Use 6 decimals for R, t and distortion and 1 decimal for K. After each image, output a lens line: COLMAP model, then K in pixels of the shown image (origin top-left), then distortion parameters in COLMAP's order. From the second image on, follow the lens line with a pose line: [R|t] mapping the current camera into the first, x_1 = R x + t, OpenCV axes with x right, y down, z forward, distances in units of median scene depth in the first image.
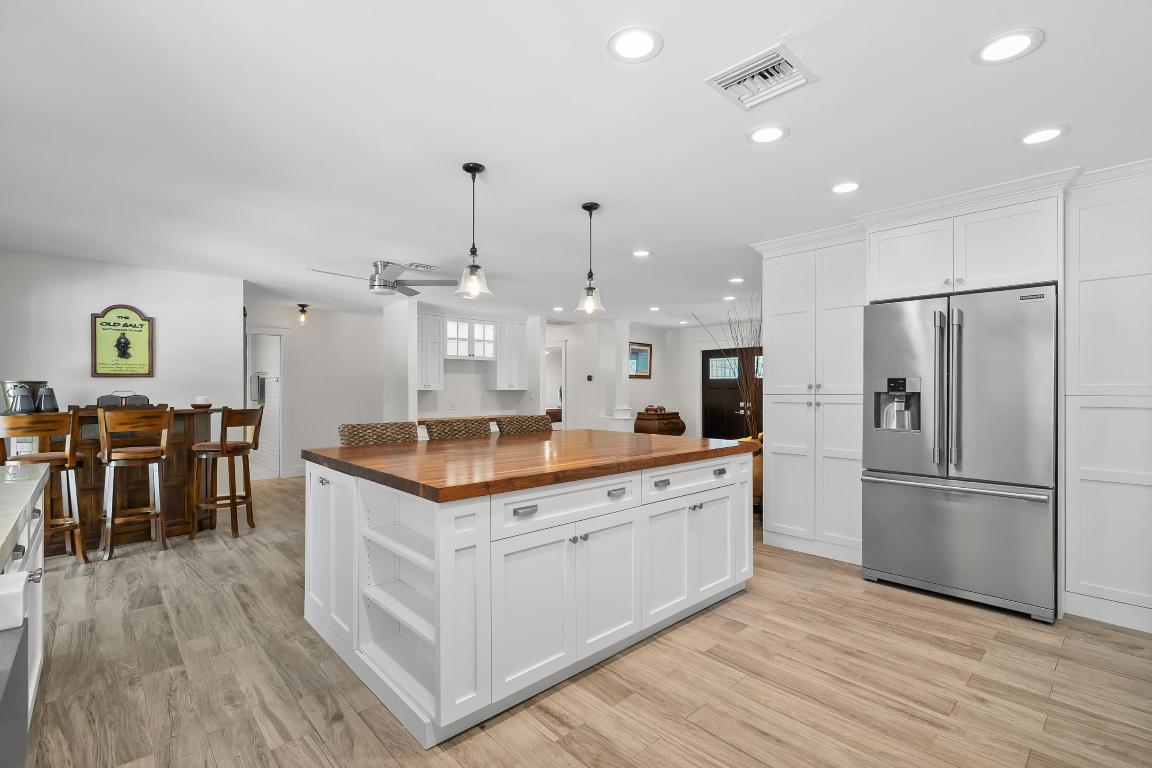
lens RADIAL K [[526.4, 0, 580.8], [0, 526.4, 389.6], [0, 0, 1]] dist [0.000552, -0.000074]
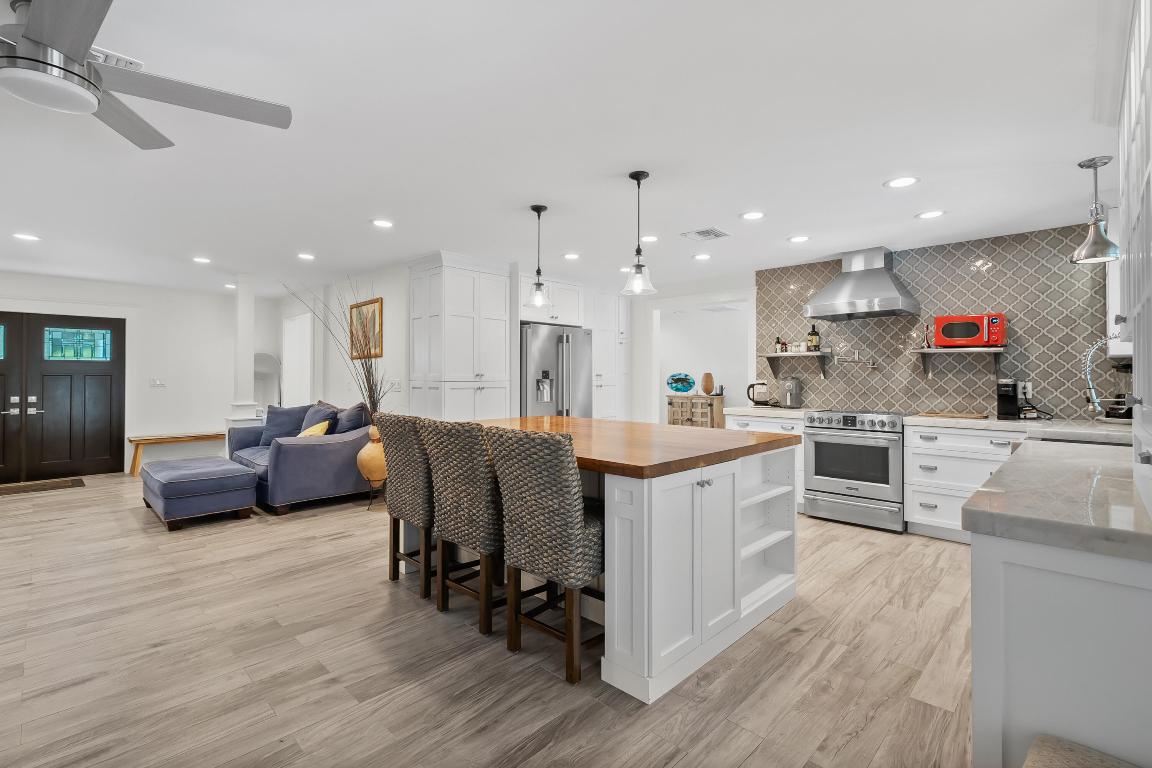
lens RADIAL K [[524.4, 0, 574.1], [0, 524.4, 375.7], [0, 0, 1]] dist [-0.000072, 0.000127]
pose [[-0.048085, 0.000838, 0.998843, -0.453947], [-0.001723, 0.999998, -0.000922, -0.001964], [-0.998842, -0.001766, -0.048084, 0.422274]]
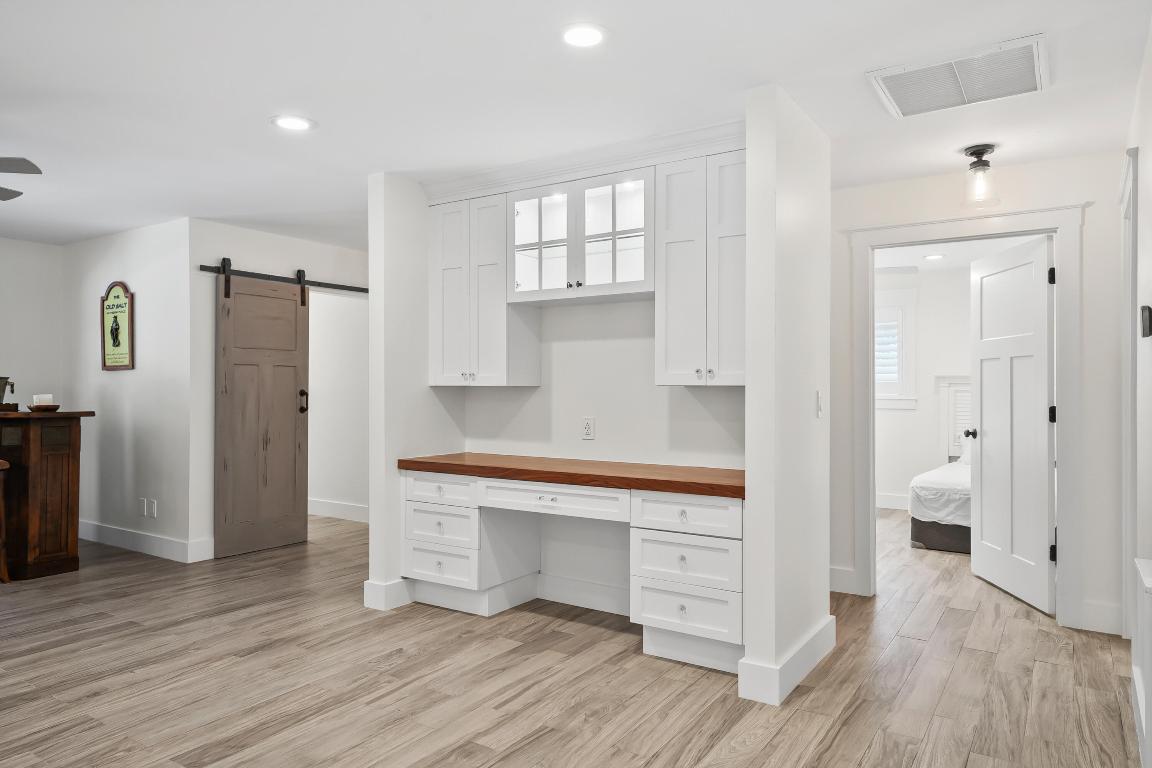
lens RADIAL K [[733.4, 0, 573.1], [0, 733.4, 389.2], [0, 0, 1]] dist [-0.005198, -0.001389]
pose [[0.244041, 0.003336, -0.969759, 0.264558], [-0.000074, 0.999994, 0.003421, 0.001726], [0.969765, -0.000763, 0.244040, 0.910180]]
